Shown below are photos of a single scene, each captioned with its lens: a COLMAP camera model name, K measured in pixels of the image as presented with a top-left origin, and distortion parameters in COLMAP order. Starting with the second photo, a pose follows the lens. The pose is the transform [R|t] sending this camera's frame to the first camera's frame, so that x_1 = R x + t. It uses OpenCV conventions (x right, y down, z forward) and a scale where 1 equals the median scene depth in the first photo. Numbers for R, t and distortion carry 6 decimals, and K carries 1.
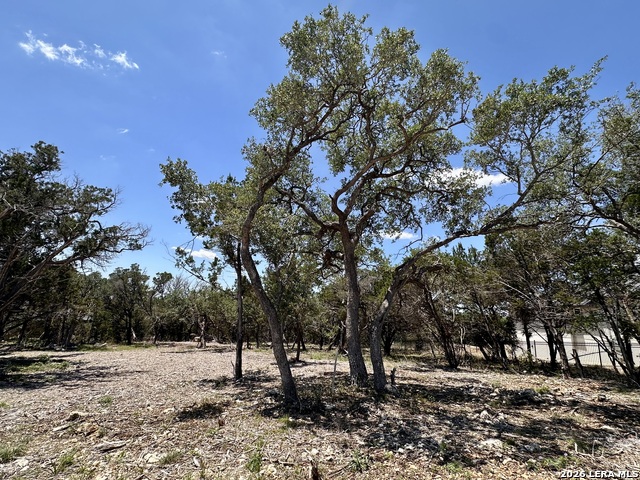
lens RADIAL K [[304.1, 0, 319.4], [0, 304.1, 240.1], [0, 0, 1]] dist [-0.000278, 0.001546]
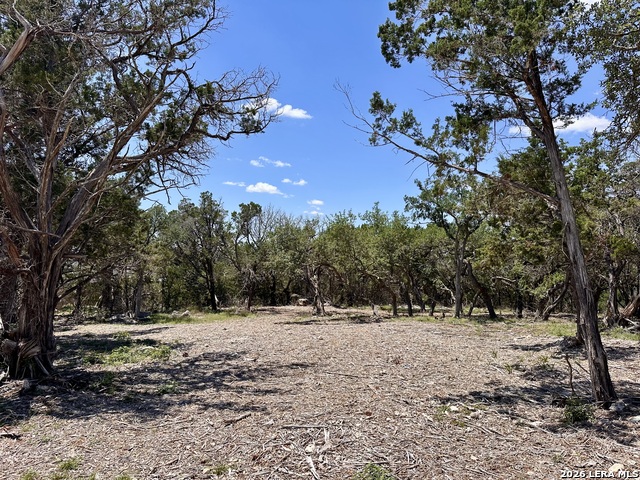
lens RADIAL K [[444.0, 0, 320.1], [0, 444.0, 239.5], [0, 0, 1]] dist [0.034725, -0.002635]
pose [[0.970114, -0.052325, -0.236940, -0.210296], [0.093733, 0.981486, 0.167030, 0.058048], [0.223813, -0.184248, 0.957058, 0.186434]]
